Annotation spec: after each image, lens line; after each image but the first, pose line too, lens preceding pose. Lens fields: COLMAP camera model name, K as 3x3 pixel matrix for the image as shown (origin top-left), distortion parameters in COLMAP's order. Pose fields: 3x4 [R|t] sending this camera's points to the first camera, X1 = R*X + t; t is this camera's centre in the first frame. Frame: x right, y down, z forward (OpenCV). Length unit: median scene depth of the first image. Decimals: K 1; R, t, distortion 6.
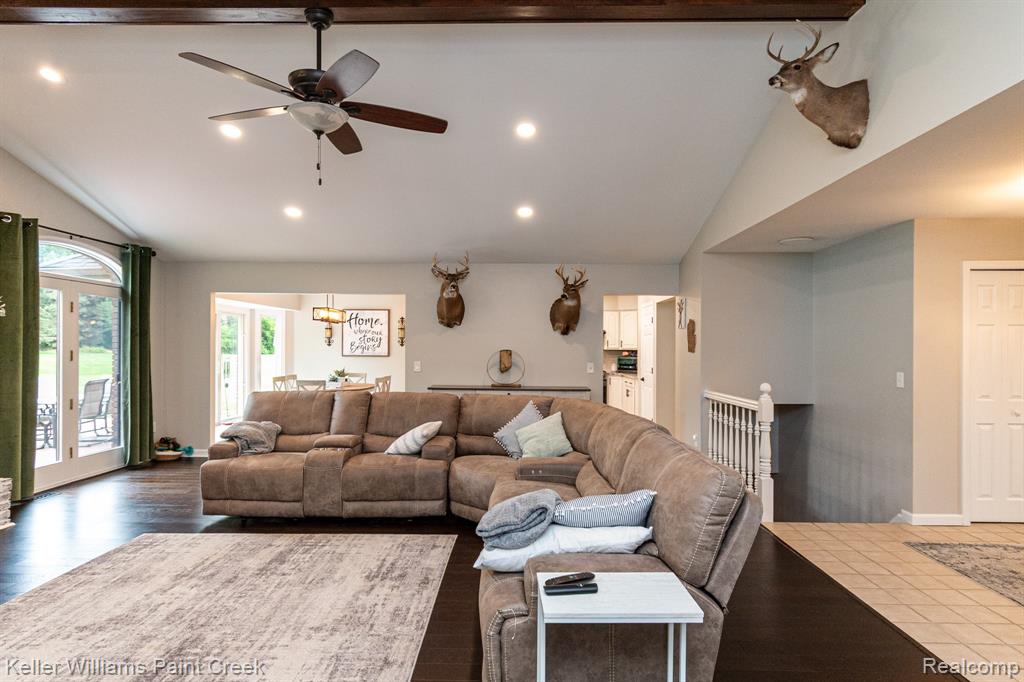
lens RADIAL K [[571.6, 0, 499.6], [0, 571.6, 341.3], [0, 0, 1]] dist [-0.000708, 0.001881]
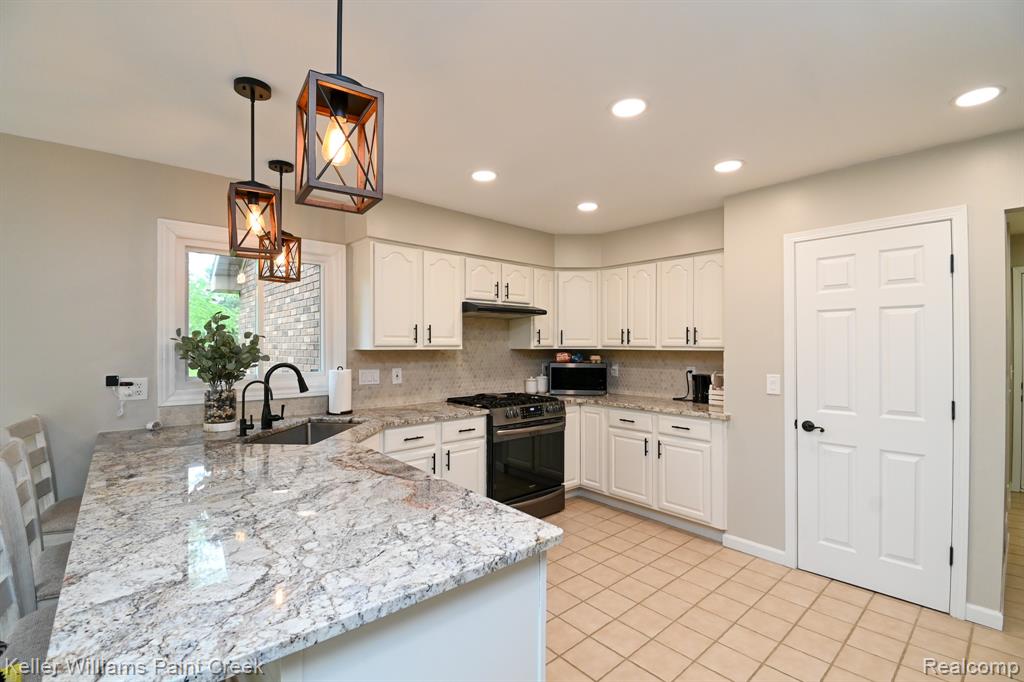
lens RADIAL K [[457.4, 0, 531.5], [0, 457.4, 336.0], [0, 0, 1]] dist [0.003942, -0.005264]
pose [[0.697656, 0.009041, 0.716376, -0.148470], [-0.003216, 0.999950, -0.009488, 0.012736], [-0.716426, 0.004315, 0.697650, 1.273252]]
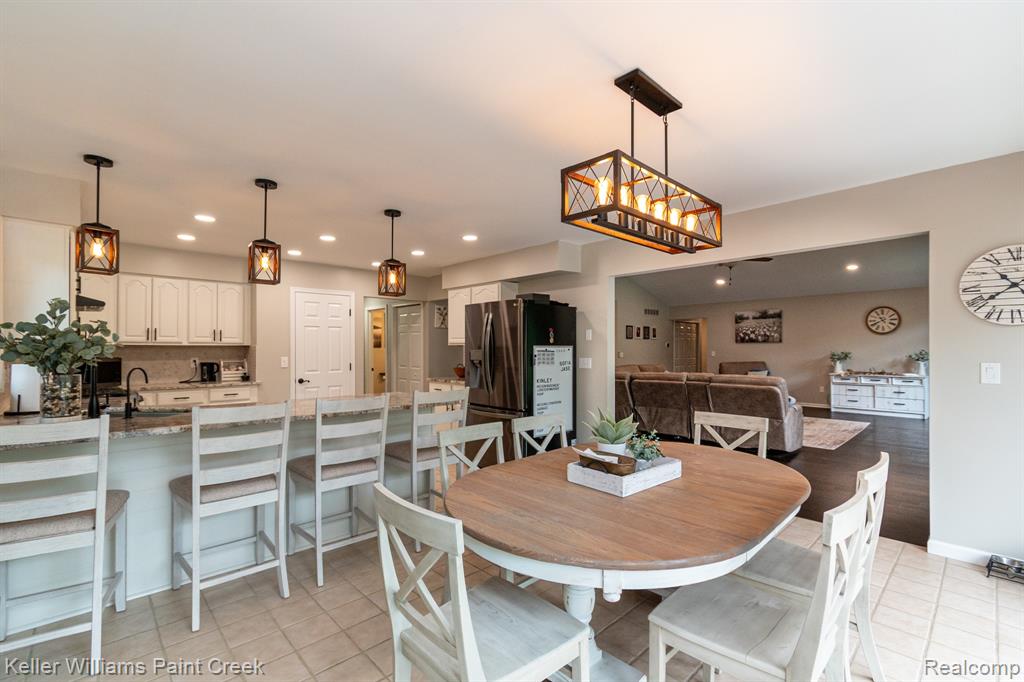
lens RADIAL K [[457.4, 0, 514.1], [0, 457.4, 342.2], [0, 0, 1]] dist [0.003942, -0.005264]
pose [[-0.717763, 0.005239, 0.696267, -0.582381], [-0.008919, 0.999820, -0.016718, 0.027722], [-0.696230, -0.018209, -0.717588, 1.744097]]
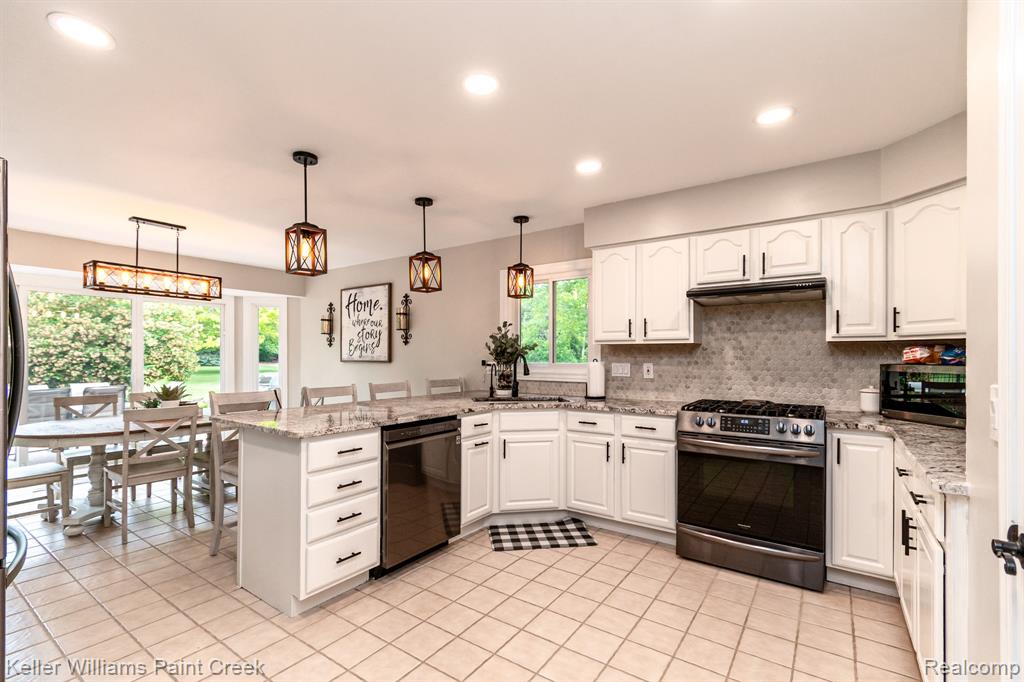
lens RADIAL K [[457.4, 0, 509.8], [0, 457.4, 346.4], [0, 0, 1]] dist [0.003942, -0.005264]
pose [[0.838565, -0.016496, -0.544551, 0.301019], [0.007230, 0.999790, -0.019153, 0.035876], [0.544753, 0.012124, 0.838509, 1.206090]]
